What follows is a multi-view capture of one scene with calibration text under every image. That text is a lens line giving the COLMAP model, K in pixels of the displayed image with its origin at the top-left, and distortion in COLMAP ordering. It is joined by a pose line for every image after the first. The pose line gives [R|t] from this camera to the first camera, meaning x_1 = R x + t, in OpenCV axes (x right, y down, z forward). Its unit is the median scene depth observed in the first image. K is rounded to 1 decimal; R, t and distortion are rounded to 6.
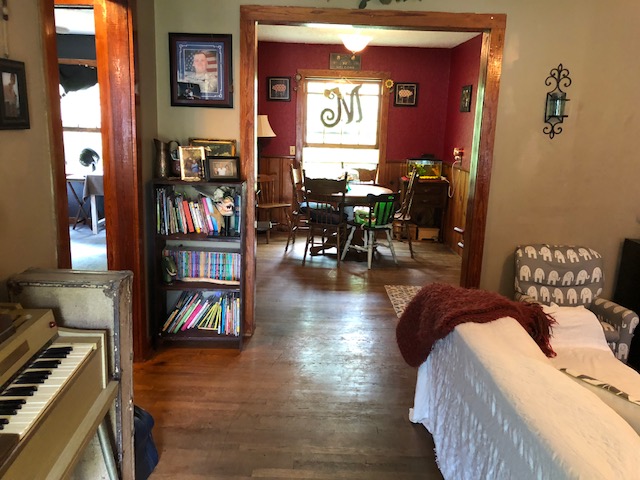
lens RADIAL K [[536.8, 0, 317.9], [0, 536.8, 237.5], [0, 0, 1]] dist [0.118958, -0.011867]
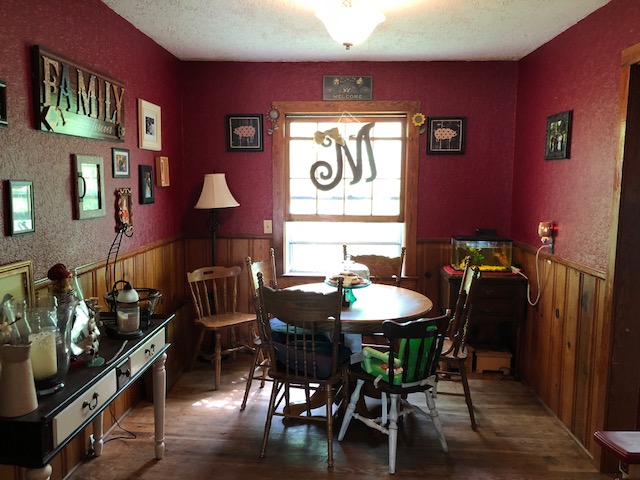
lens RADIAL K [[536.8, 0, 320.7], [0, 536.8, 242.4], [0, 0, 1]] dist [0.118958, -0.011867]
pose [[0.998779, -0.017551, -0.046186, 0.045859], [0.012988, 0.995170, -0.097302, -0.084155], [0.047671, 0.096583, 0.994183, 0.389428]]
